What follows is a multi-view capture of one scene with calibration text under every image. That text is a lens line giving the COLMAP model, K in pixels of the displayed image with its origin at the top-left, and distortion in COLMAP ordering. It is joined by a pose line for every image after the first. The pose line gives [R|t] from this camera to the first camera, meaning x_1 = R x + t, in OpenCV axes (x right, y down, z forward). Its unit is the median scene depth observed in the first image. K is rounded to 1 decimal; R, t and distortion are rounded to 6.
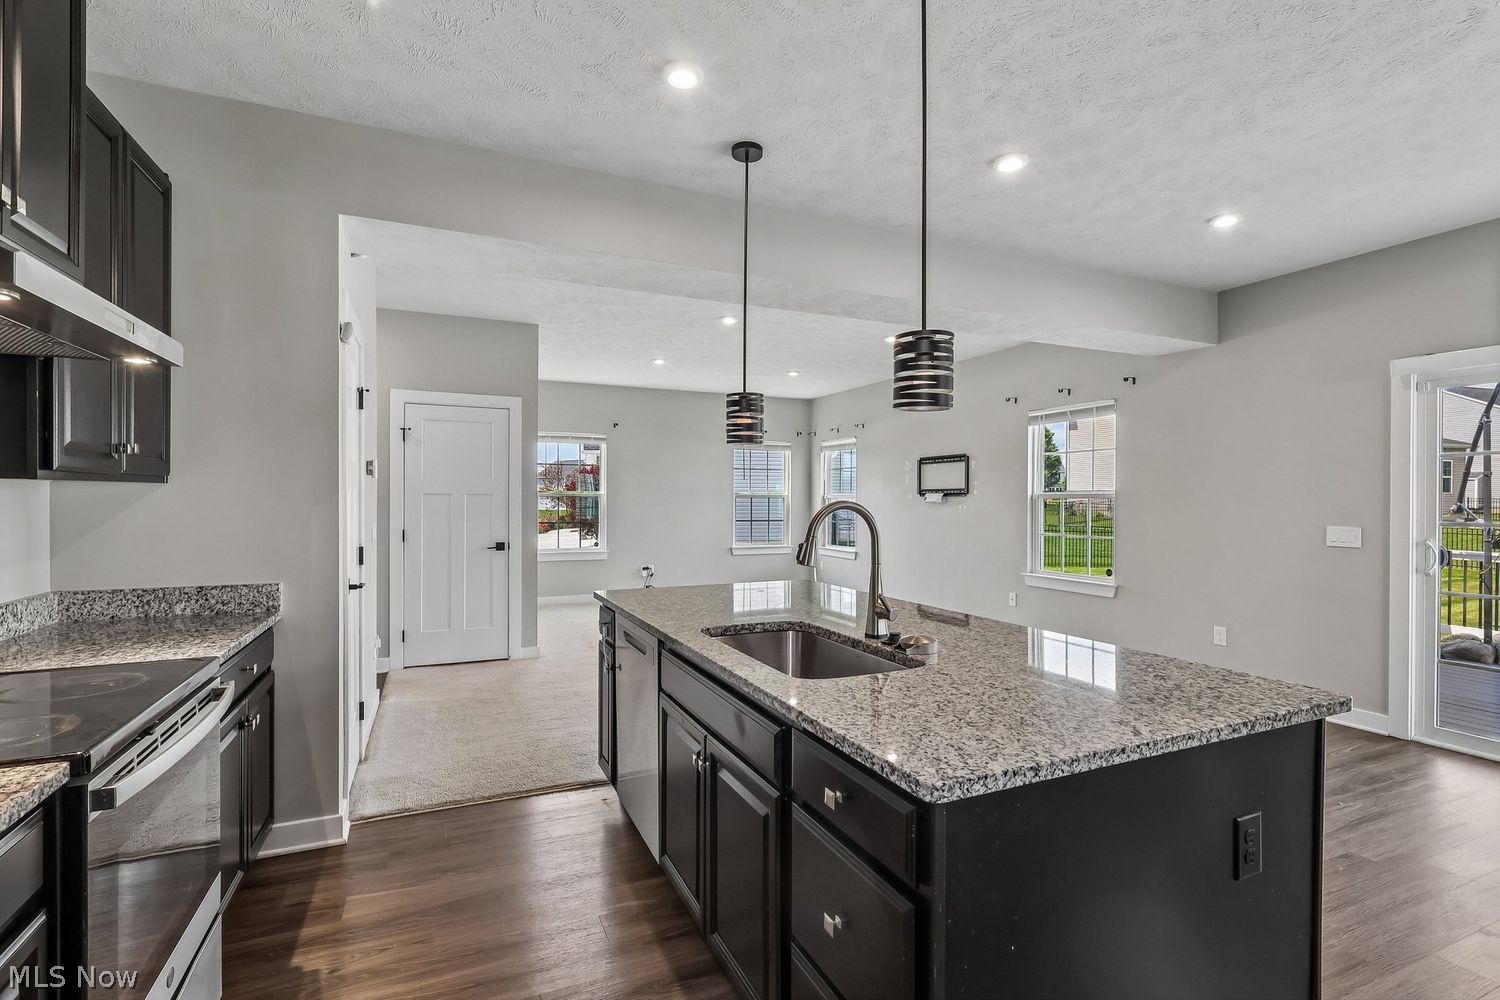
lens RADIAL K [[688.7, 0, 745.3], [0, 688.7, 498.5], [0, 0, 1]] dist [-0.002216, -0.000628]
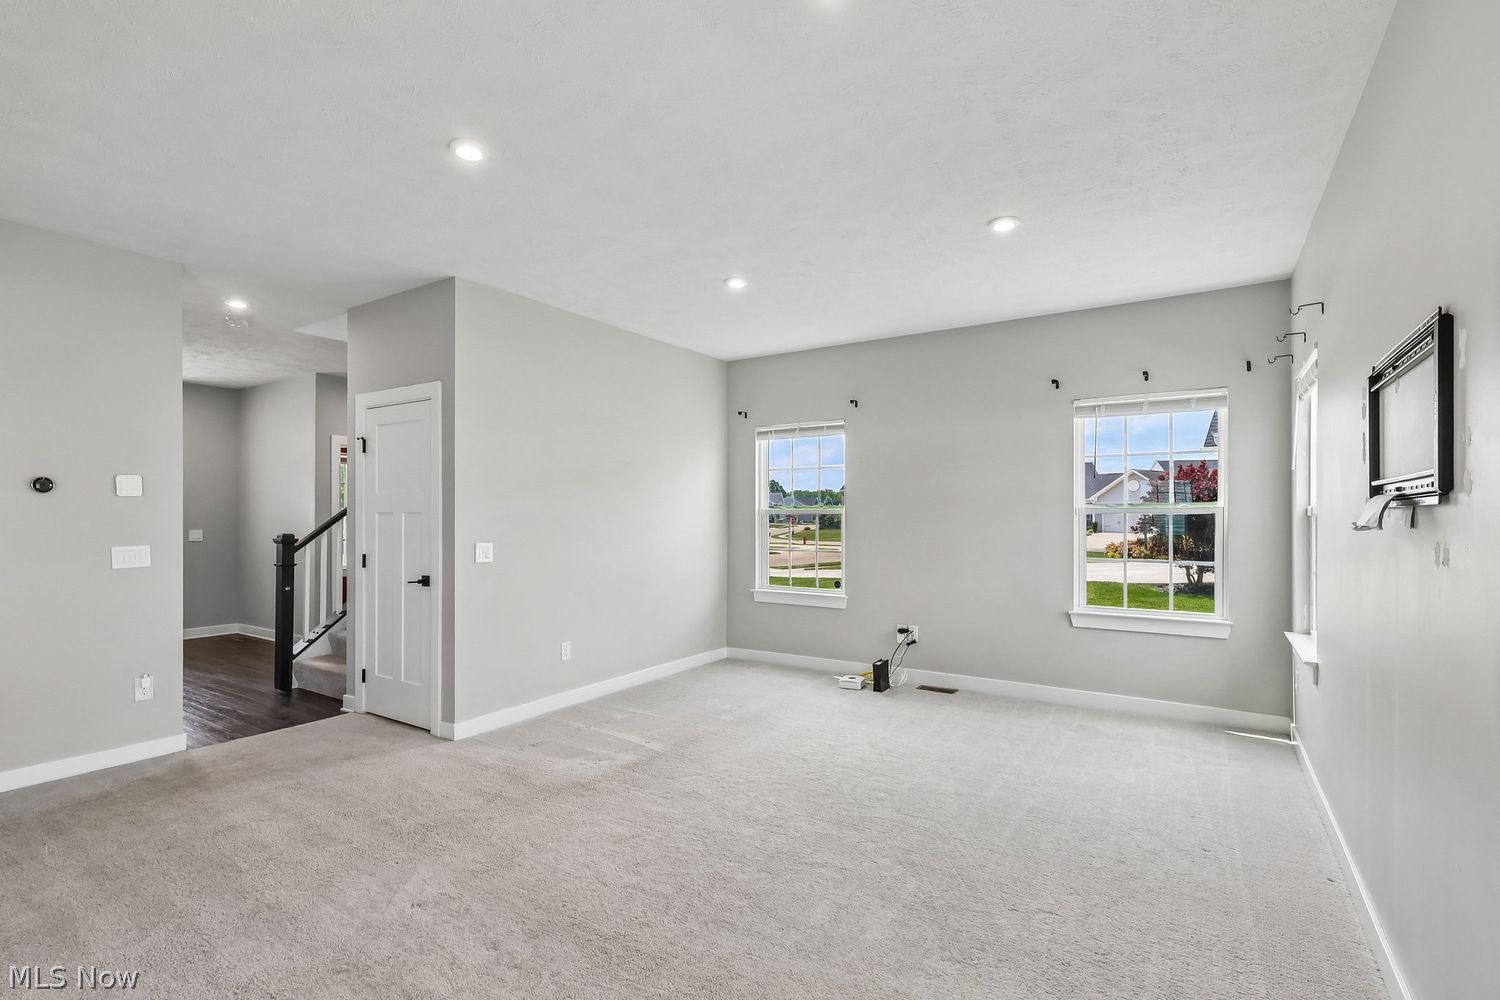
lens RADIAL K [[695.4, 0, 749.9], [0, 695.4, 512.8], [0, 0, 1]] dist [-0.004153, -0.000375]
pose [[0.540689, -0.006607, -0.841196, 0.429428], [0.003490, 0.999978, -0.005612, -0.000131], [0.841215, 0.000099, 0.540700, 0.785482]]
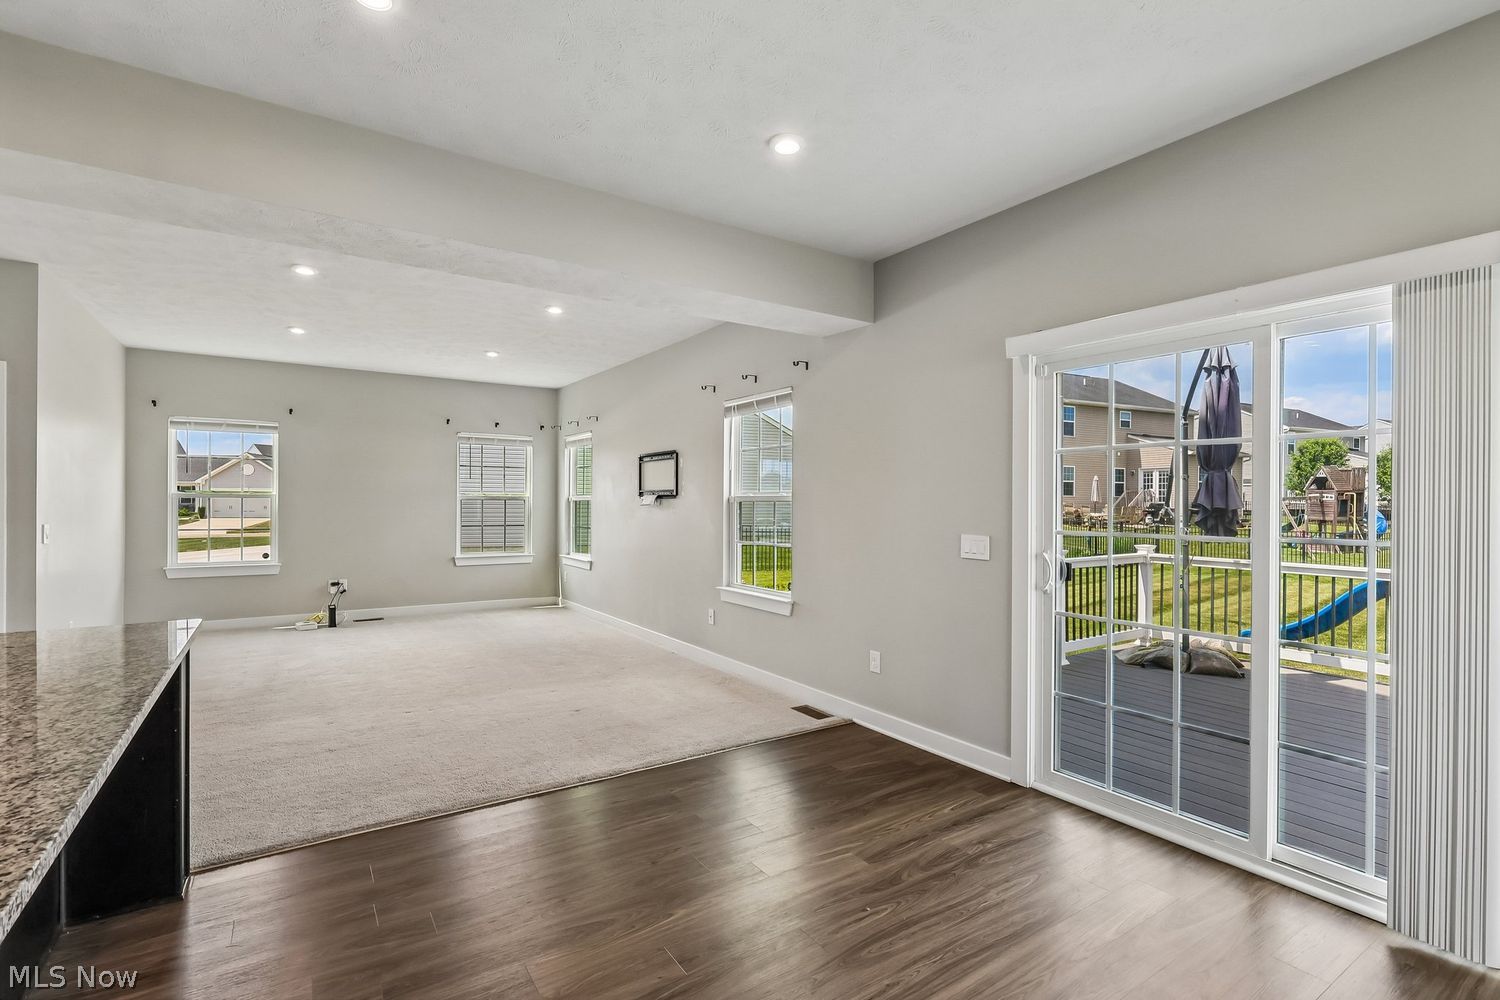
lens RADIAL K [[689.0, 0, 744.2], [0, 689.0, 503.8], [0, 0, 1]] dist [-0.001413, -0.000567]
pose [[0.985686, 0.001122, 0.168589, 0.289124], [-0.001982, 0.999986, 0.004936, -0.001158], [-0.168581, -0.005200, 0.985674, 0.134262]]
